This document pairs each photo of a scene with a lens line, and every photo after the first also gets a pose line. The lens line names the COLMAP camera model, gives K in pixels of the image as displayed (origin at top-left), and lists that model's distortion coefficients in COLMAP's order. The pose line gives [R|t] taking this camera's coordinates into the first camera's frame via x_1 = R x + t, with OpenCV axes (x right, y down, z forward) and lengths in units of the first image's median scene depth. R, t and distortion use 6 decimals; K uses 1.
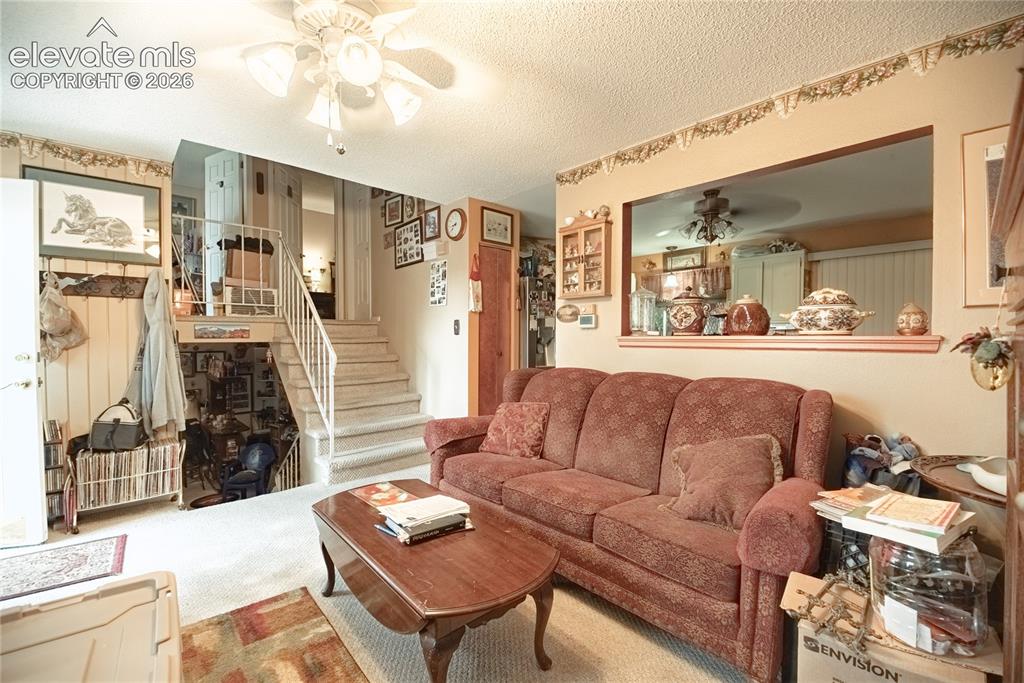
lens RADIAL K [[435.7, 0, 512.0], [0, 435.7, 341.5], [0, 0, 1]] dist [-0.000536, -0.000220]
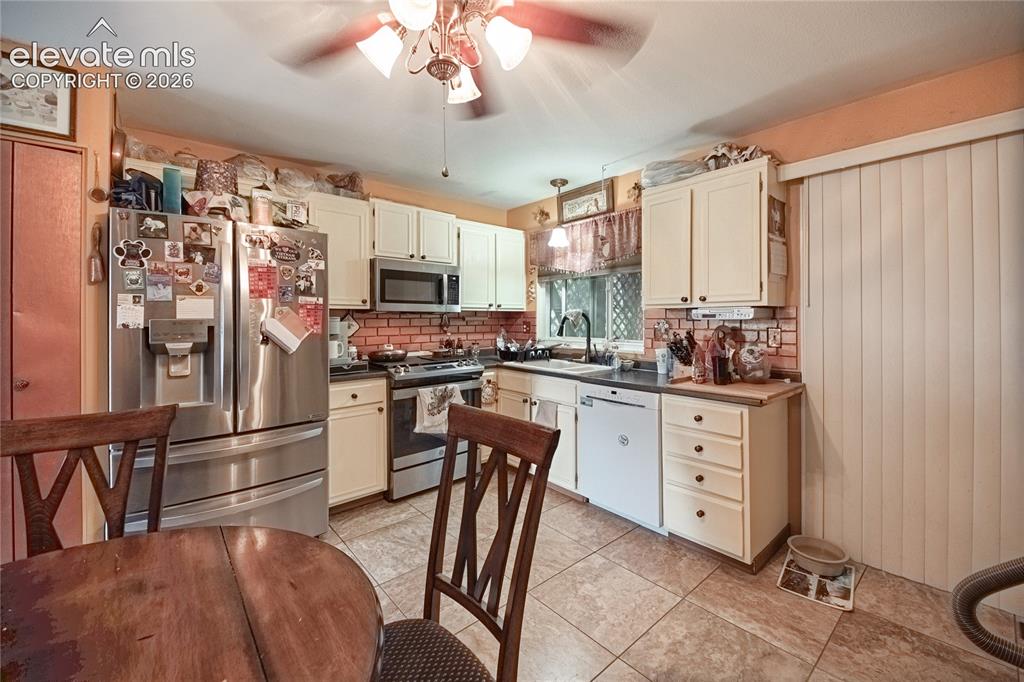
lens RADIAL K [[411.3, 0, 513.6], [0, 411.3, 317.1], [0, 0, 1]] dist [0.013112, -0.011444]
pose [[0.998899, -0.003904, -0.046747, 0.447117], [0.003369, 0.999928, -0.011516, -0.029558], [0.046789, 0.011346, 0.998840, 0.580258]]
